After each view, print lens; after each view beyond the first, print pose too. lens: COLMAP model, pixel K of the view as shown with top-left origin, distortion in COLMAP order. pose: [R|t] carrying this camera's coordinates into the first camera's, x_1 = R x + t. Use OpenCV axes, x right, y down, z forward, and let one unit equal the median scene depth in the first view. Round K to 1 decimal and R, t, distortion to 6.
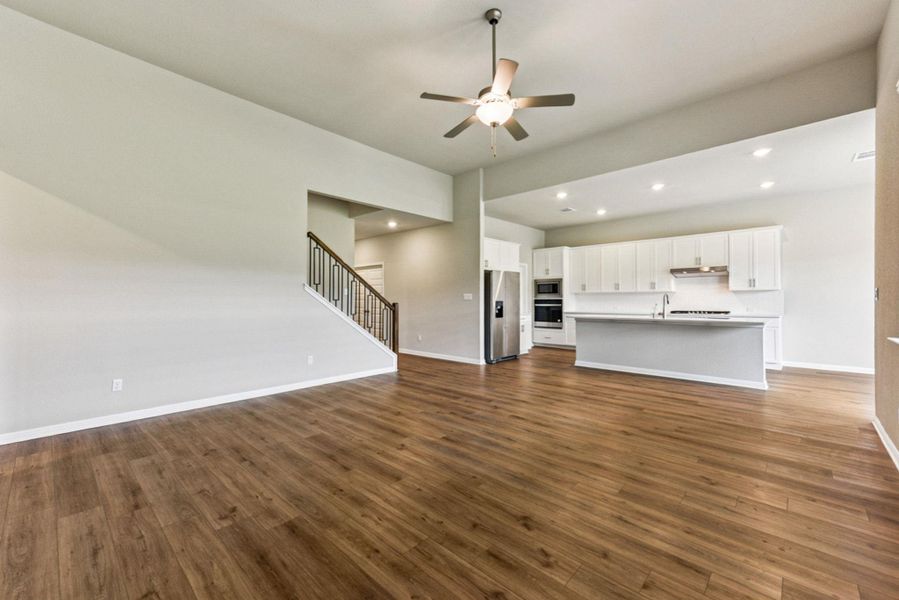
lens RADIAL K [[373.1, 0, 449.2], [0, 373.1, 295.0], [0, 0, 1]] dist [0.004295, 0.000174]
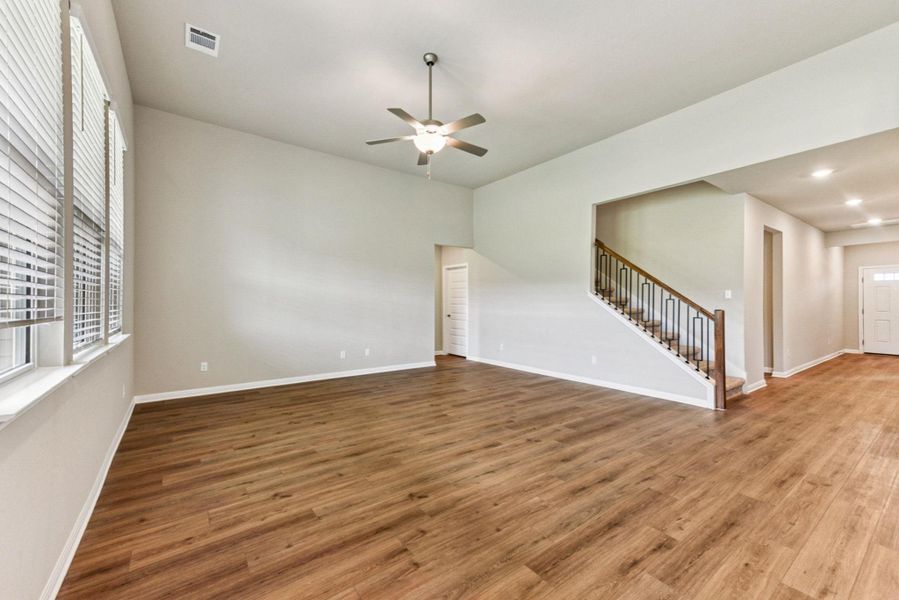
lens RADIAL K [[373.1, 0, 452.6], [0, 373.1, 300.6], [0, 0, 1]] dist [0.004295, 0.000174]
pose [[-0.183362, 0.001018, -0.983045, 0.500613], [0.005406, 0.999985, 0.000027, -0.000412], [0.983031, -0.005309, -0.183365, 0.518828]]
